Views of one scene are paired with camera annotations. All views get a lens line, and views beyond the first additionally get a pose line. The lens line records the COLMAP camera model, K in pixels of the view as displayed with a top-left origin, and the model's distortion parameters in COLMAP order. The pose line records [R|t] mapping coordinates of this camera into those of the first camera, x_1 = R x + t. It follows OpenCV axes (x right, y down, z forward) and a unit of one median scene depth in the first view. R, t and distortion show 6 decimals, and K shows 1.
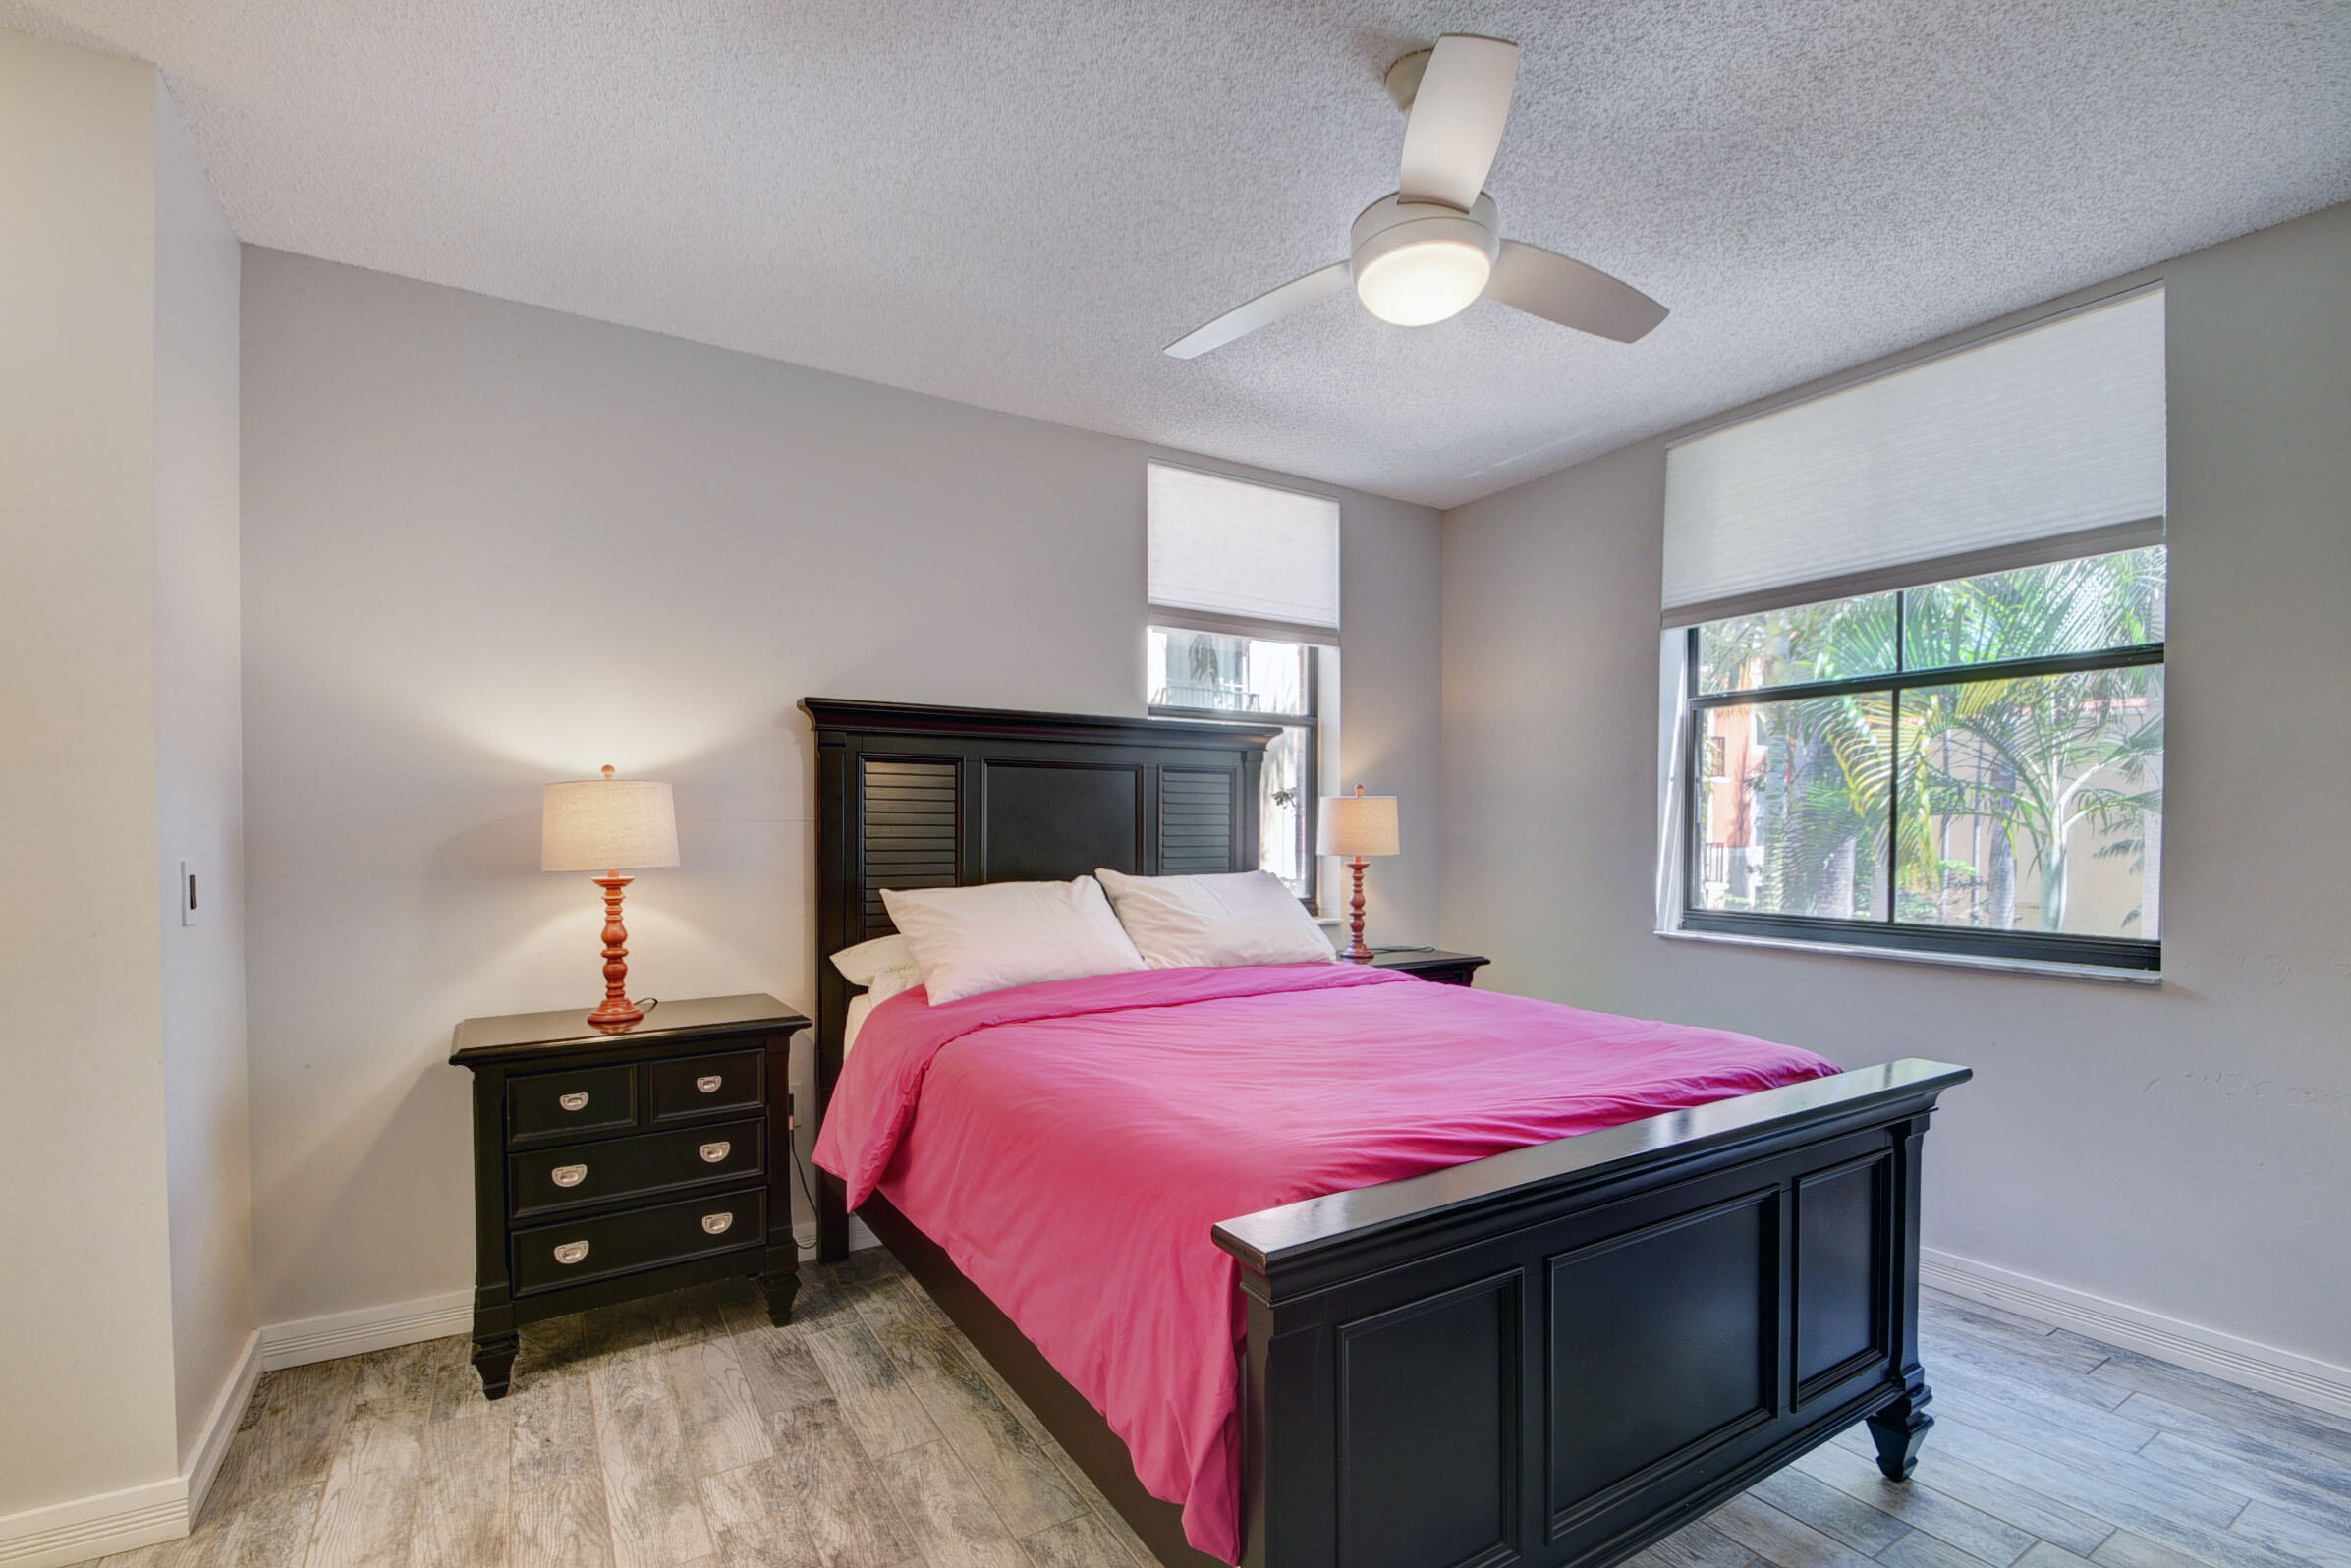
lens RADIAL K [[1038.1, 0, 1158.4], [0, 1038.1, 846.0], [0, 0, 1]] dist [0.015474, -0.016735]
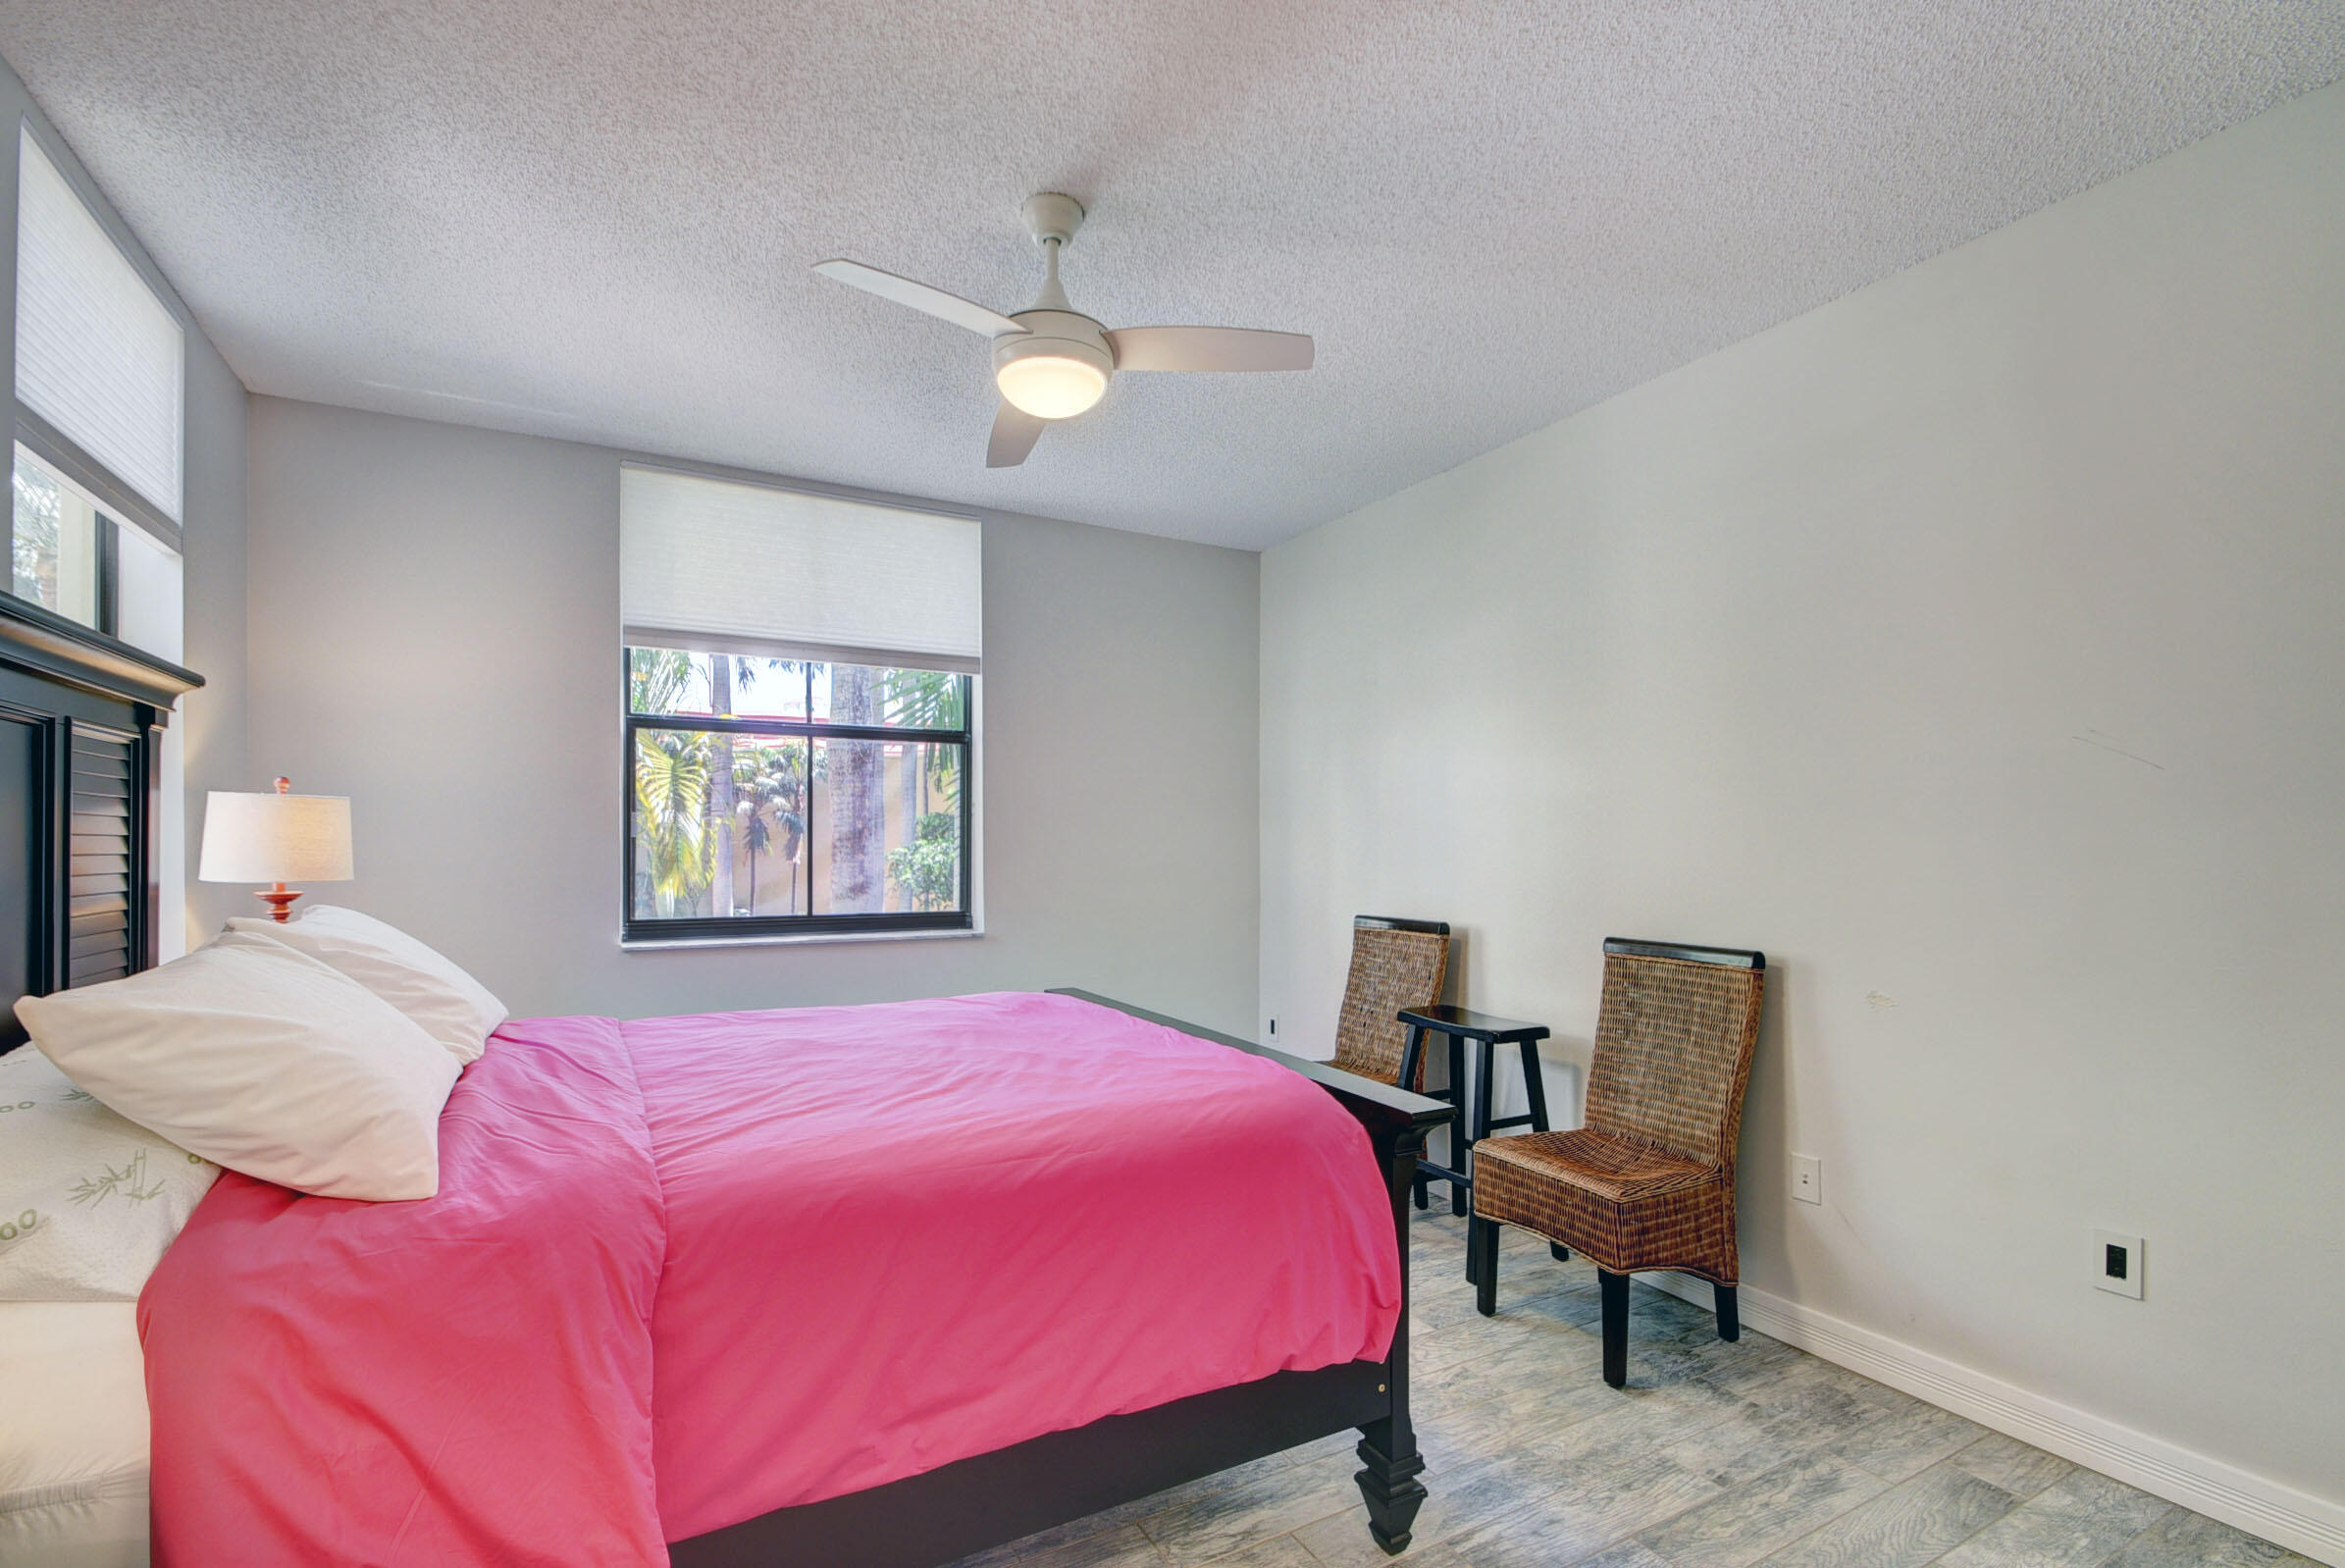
lens RADIAL K [[1035.0, 0, 1152.9], [0, 1035.0, 849.4], [0, 0, 1]] dist [0.001206, -0.007537]
pose [[0.059040, -0.004911, 0.998244, -0.539510], [0.018006, 0.999830, 0.003854, -0.006143], [-0.998093, 0.017747, 0.059119, 0.486548]]
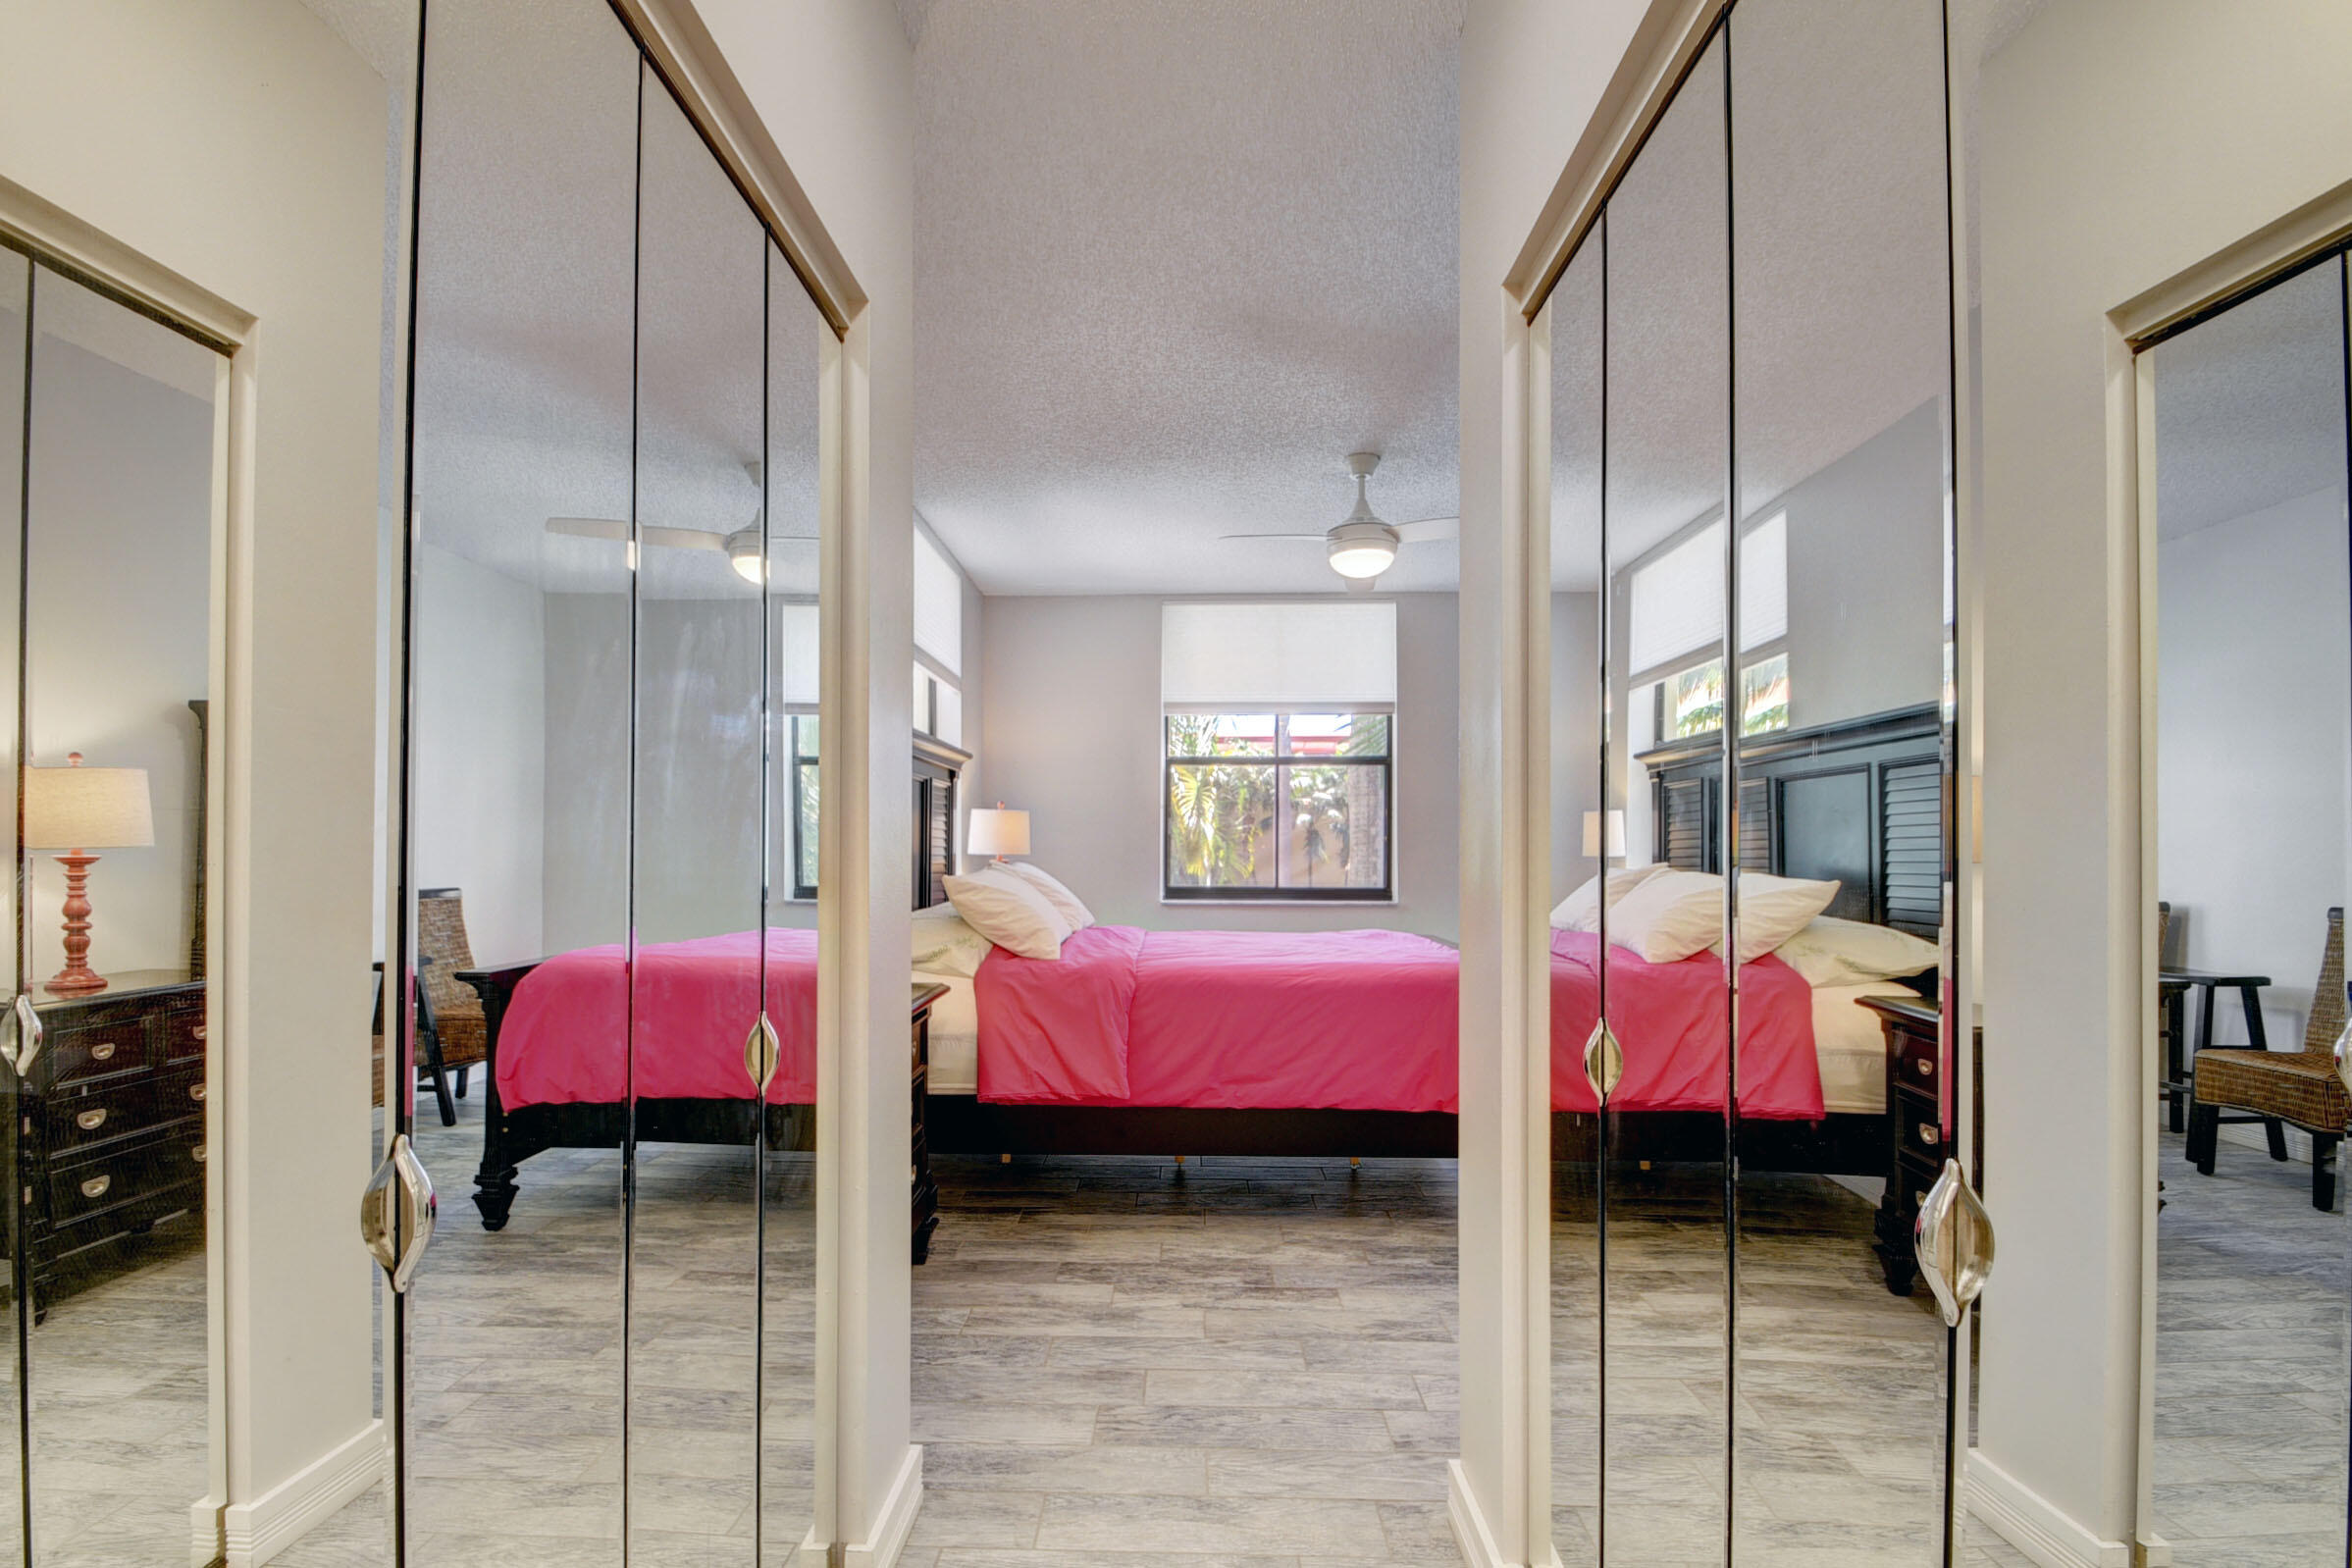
lens RADIAL K [[1027.7, 0, 1162.3], [0, 1027.7, 855.0], [0, 0, 1]] dist [0.009828, -0.016398]
pose [[0.549250, 0.000386, 0.835658, -0.956065], [0.014452, 0.999846, -0.009960, 0.029813], [-0.835533, 0.017547, 0.549160, 0.139449]]
